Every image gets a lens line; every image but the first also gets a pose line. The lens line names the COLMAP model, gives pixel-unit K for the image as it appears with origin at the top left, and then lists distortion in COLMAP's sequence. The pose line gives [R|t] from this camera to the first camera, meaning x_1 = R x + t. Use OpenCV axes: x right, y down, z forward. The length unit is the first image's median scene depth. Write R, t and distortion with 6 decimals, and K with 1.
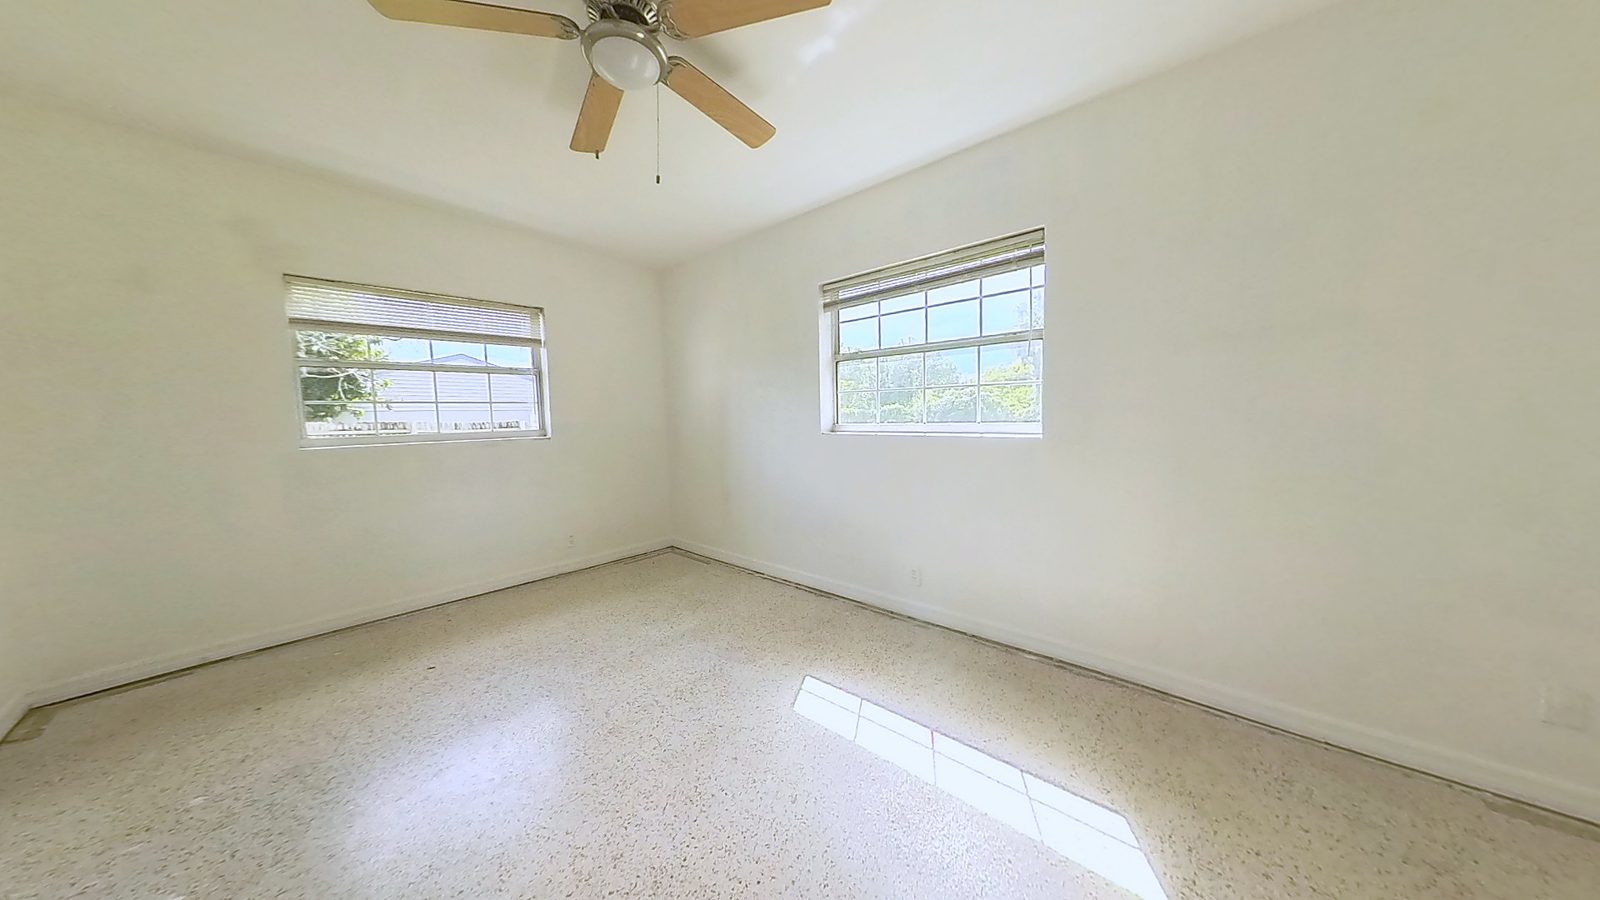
lens RADIAL K [[508.3, 0, 800.0], [0, 508.3, 450.0], [0, 0, 1]] dist [0.000358, 0.000012]
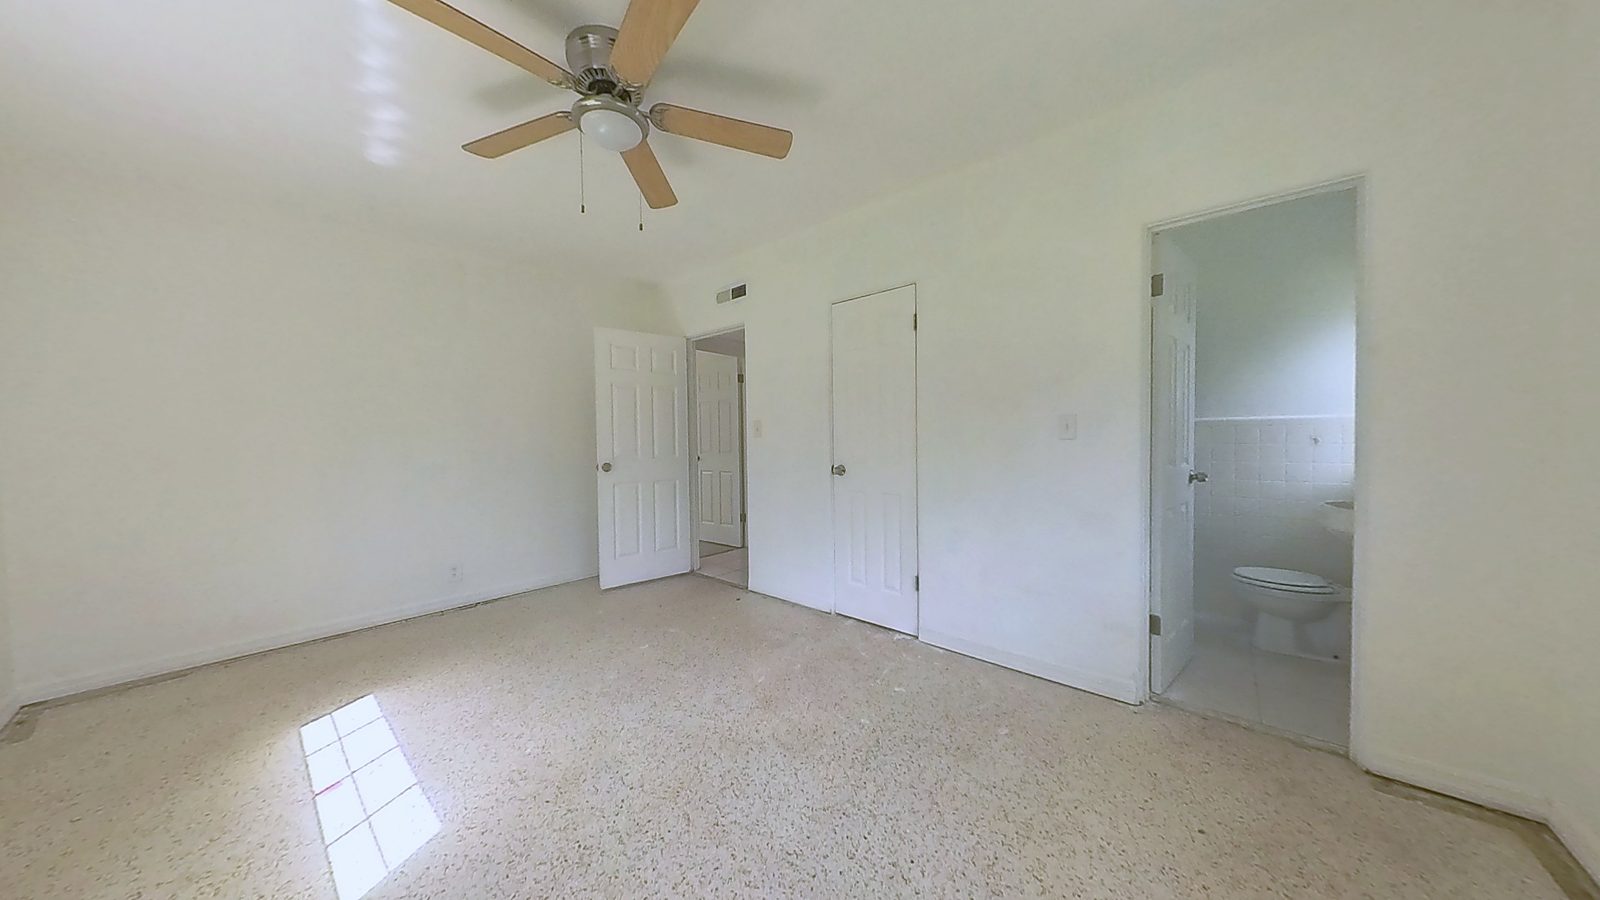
lens RADIAL K [[508.3, 0, 800.0], [0, 508.3, 450.0], [0, 0, 1]] dist [0.000358, 0.000012]
pose [[-0.999004, 0.041049, -0.017516, -0.599472], [0.039116, 0.994299, 0.099194, -0.110430], [0.021488, 0.098410, -0.994914, 1.836788]]
